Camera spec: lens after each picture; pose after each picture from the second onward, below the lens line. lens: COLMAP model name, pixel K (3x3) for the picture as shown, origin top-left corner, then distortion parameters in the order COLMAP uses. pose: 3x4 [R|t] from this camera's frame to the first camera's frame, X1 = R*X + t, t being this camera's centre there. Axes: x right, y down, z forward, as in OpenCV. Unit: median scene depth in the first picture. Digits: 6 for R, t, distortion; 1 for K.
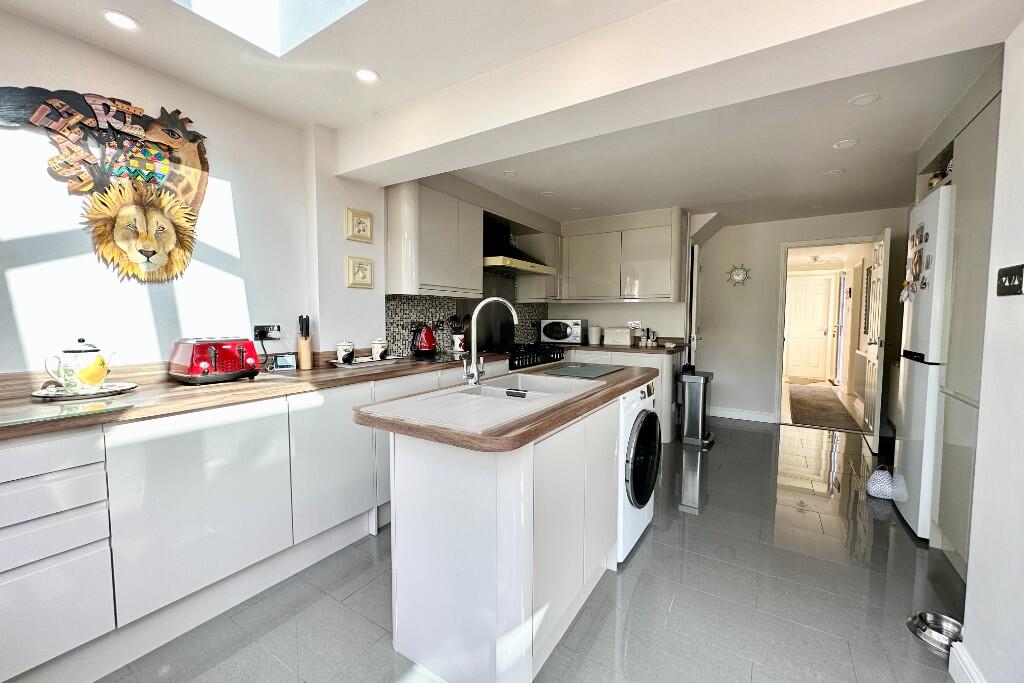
lens RADIAL K [[410.5, 0, 514.0], [0, 410.5, 338.9], [0, 0, 1]] dist [0.001185, -0.000361]
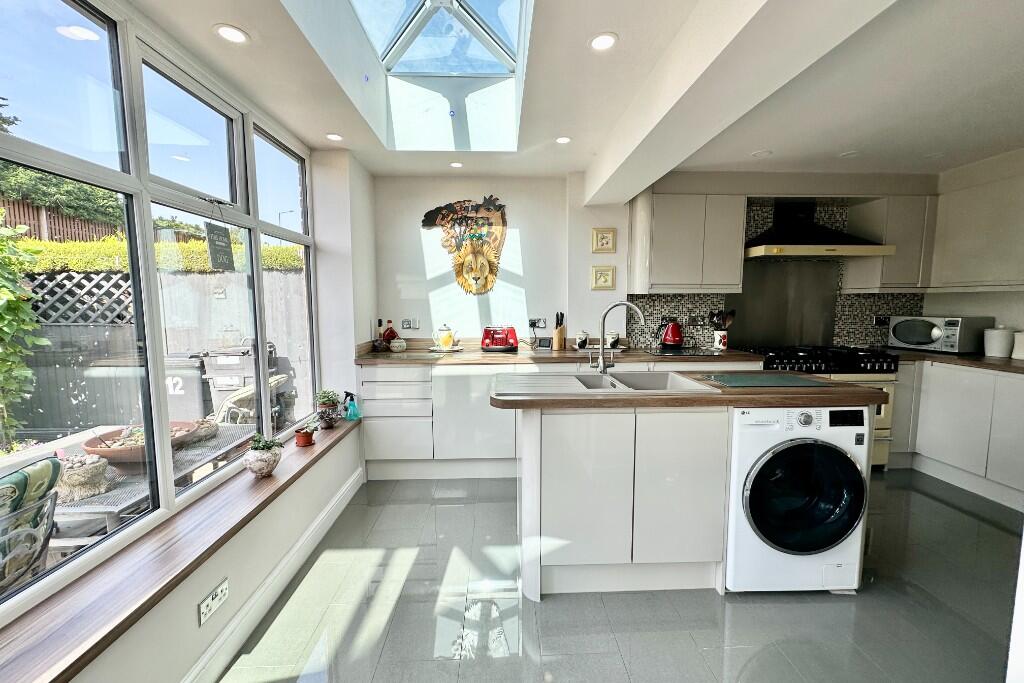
lens RADIAL K [[410.5, 0, 514.0], [0, 410.5, 339.4], [0, 0, 1]] dist [0.001185, -0.000361]
pose [[0.564010, 0.070234, -0.822775, 0.695116], [-0.041494, 0.997528, 0.056708, -0.044012], [0.824724, 0.002156, 0.565531, 0.084887]]
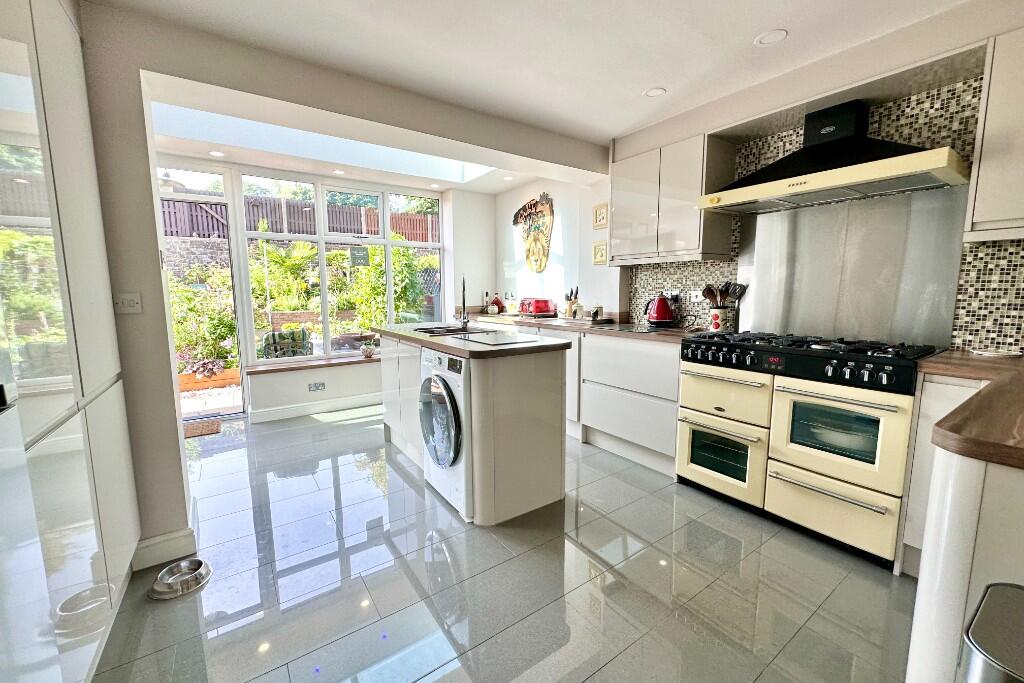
lens RADIAL K [[410.5, 0, 510.5], [0, 410.5, 340.9], [0, 0, 1]] dist [0.001185, -0.000361]
pose [[-0.390555, 0.110913, -0.913874, 1.279971], [-0.048928, 0.988812, 0.140918, -0.071925], [0.919279, 0.099750, -0.380758, 1.680123]]
